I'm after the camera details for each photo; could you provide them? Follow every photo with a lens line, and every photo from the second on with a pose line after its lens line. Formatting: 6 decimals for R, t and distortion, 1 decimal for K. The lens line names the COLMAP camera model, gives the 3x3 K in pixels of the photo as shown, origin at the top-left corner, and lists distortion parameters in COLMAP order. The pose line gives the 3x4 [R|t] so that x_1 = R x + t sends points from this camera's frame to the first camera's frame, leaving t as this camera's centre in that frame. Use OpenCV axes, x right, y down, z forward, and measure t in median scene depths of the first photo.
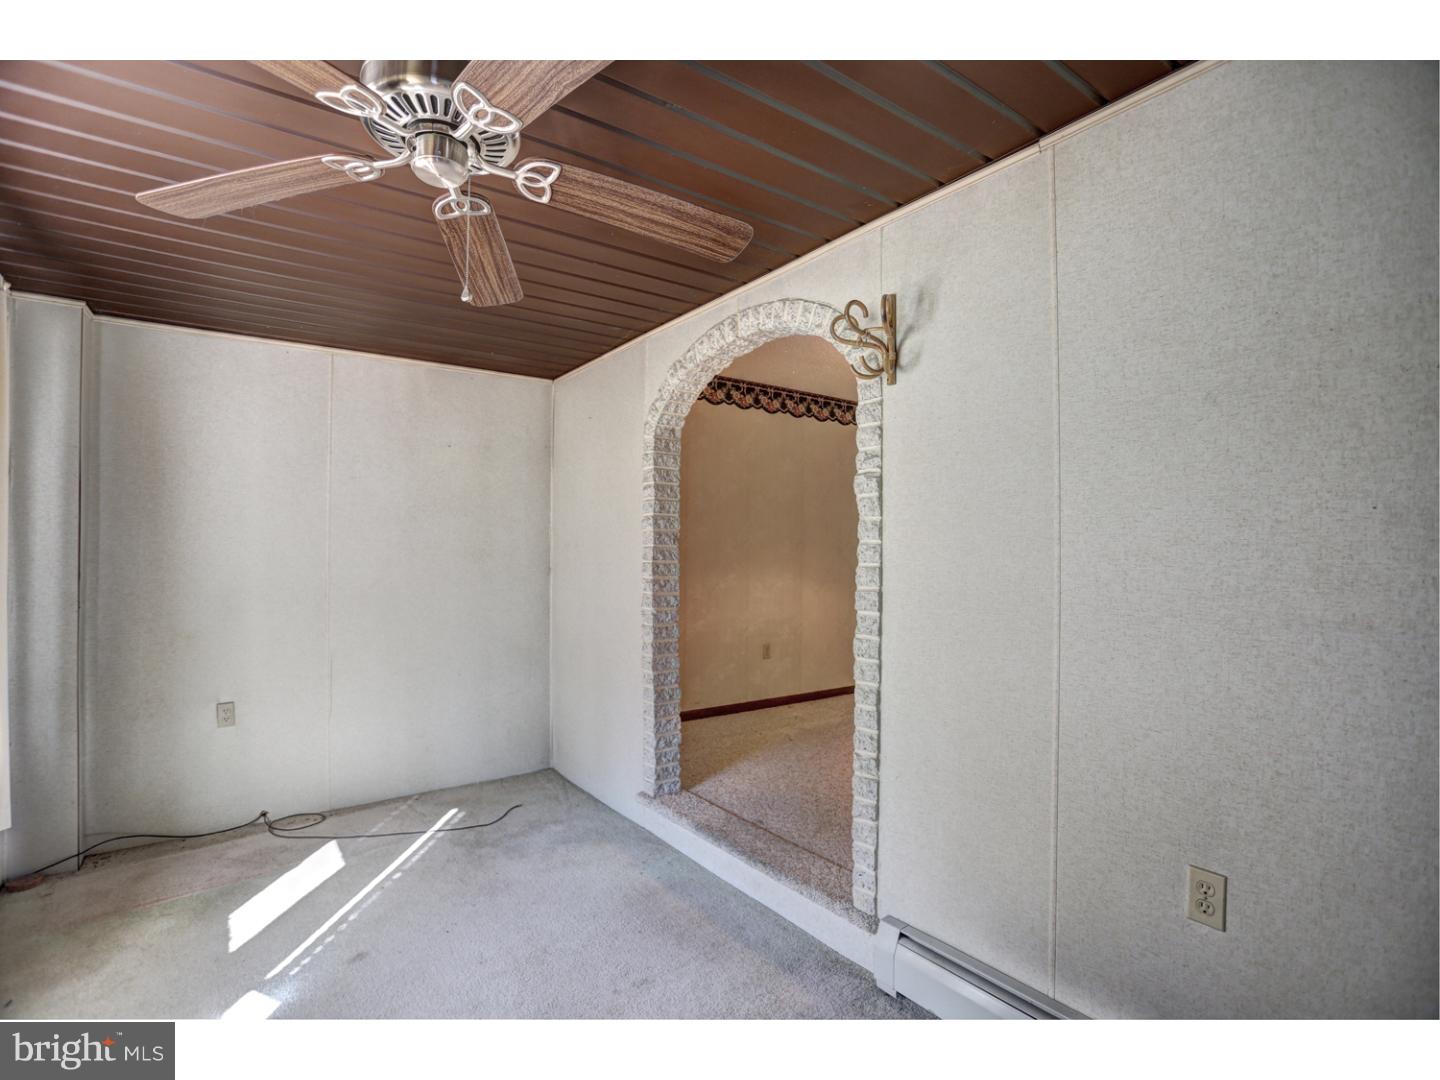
lens RADIAL K [[707.5, 0, 716.4], [0, 707.5, 546.6], [0, 0, 1]] dist [-0.067072, 0.028576]
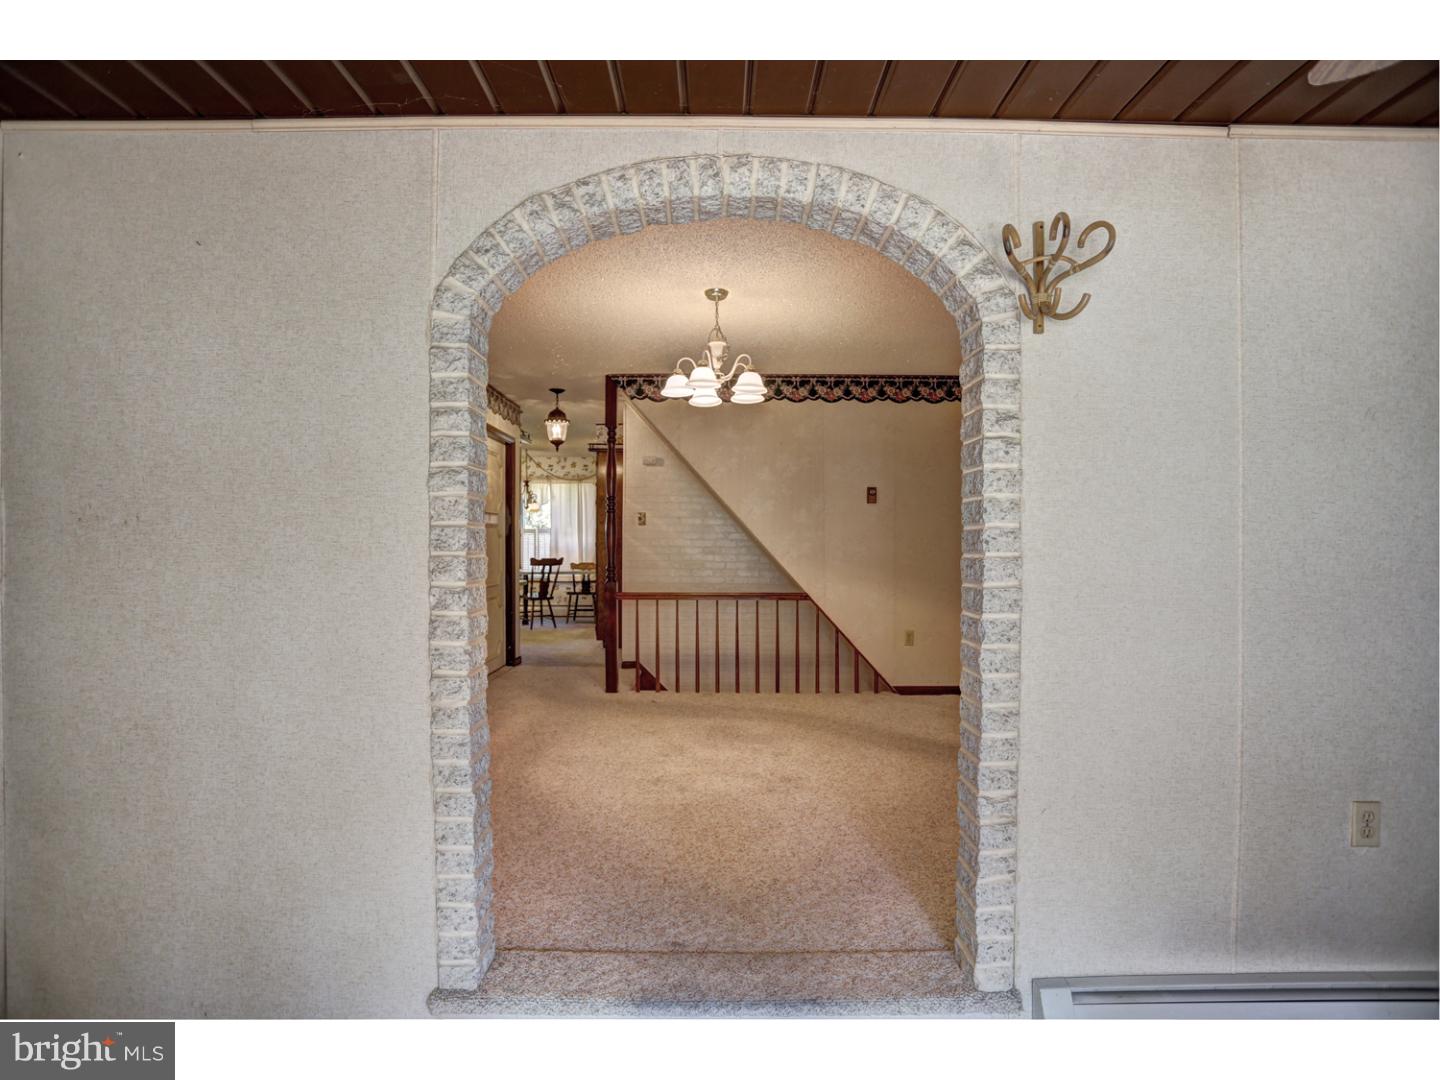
lens RADIAL K [[707.5, 0, 716.4], [0, 707.5, 546.6], [0, 0, 1]] dist [-0.067072, 0.028576]
pose [[0.579756, -0.006681, 0.814762, -0.772664], [-0.010996, 0.999811, 0.016023, 0.009961], [-0.814716, -0.018248, 0.579574, 1.029410]]
